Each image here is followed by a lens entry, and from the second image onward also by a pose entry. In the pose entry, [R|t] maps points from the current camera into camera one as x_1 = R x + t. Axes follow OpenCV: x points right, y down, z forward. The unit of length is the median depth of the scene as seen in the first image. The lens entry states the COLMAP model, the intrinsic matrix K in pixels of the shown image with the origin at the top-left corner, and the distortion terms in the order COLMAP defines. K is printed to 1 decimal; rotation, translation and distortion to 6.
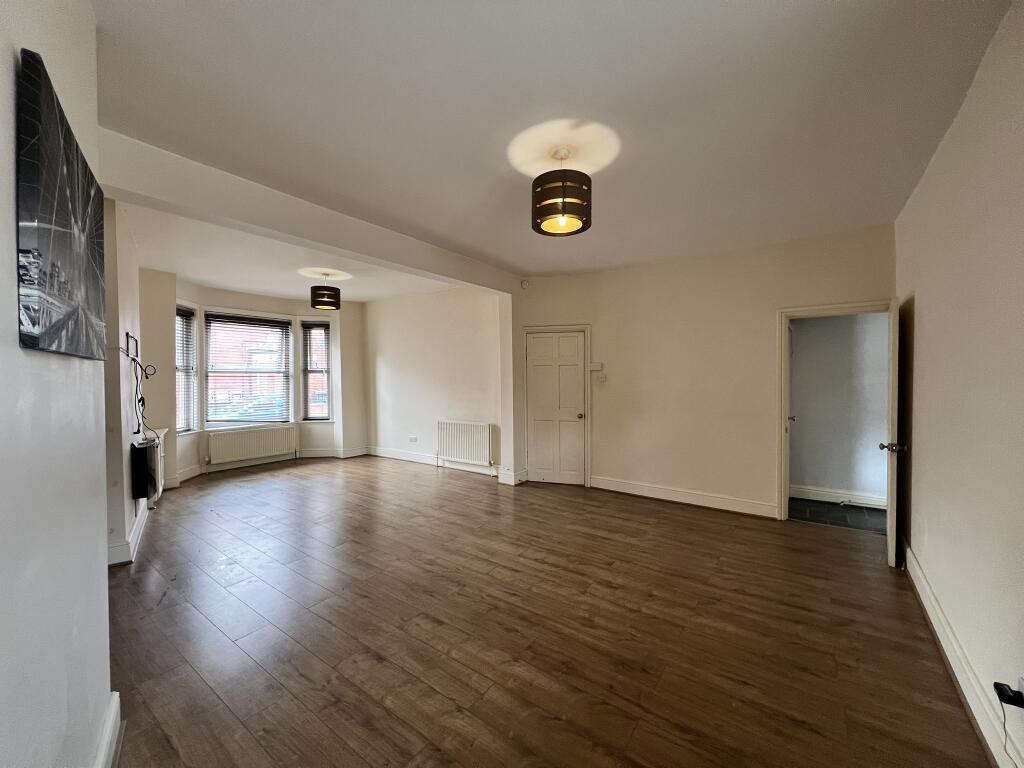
lens RADIAL K [[409.7, 0, 510.6], [0, 409.7, 379.7], [0, 0, 1]] dist [0.000113, 0.000003]
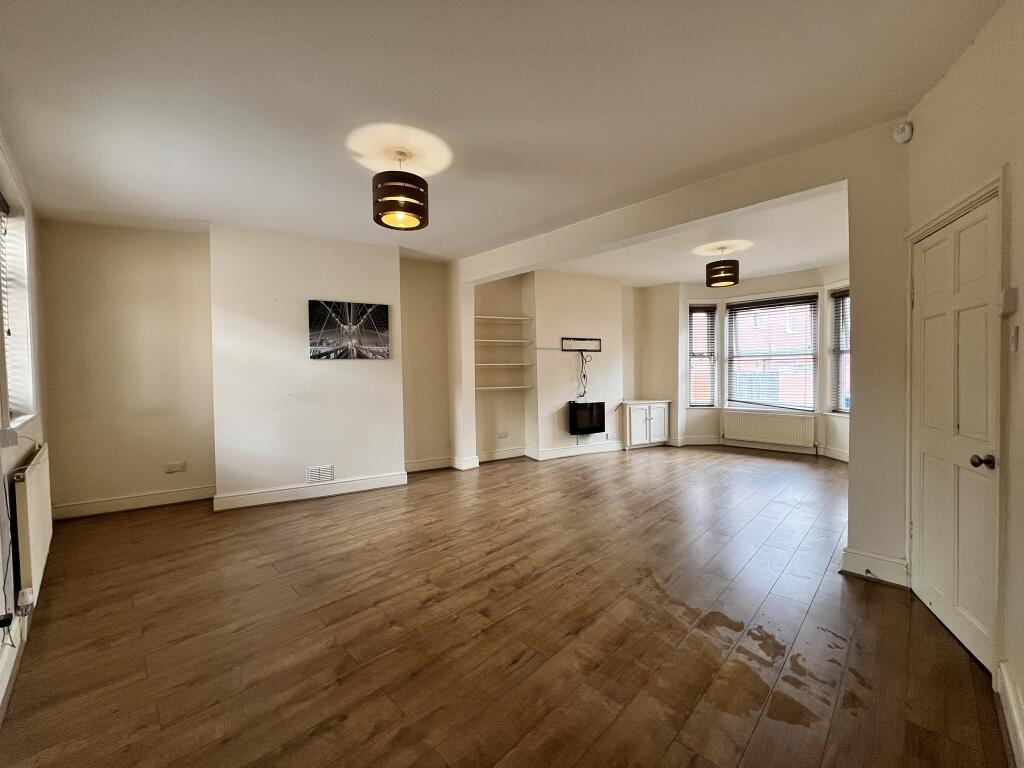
lens RADIAL K [[409.7, 0, 510.6], [0, 409.7, 379.7], [0, 0, 1]] dist [0.000113, 0.000003]
pose [[-0.158648, 0.026318, -0.986984, 0.923123], [0.007100, 0.999649, 0.025515, 0.021294], [0.987310, -0.002960, -0.158779, 1.146429]]
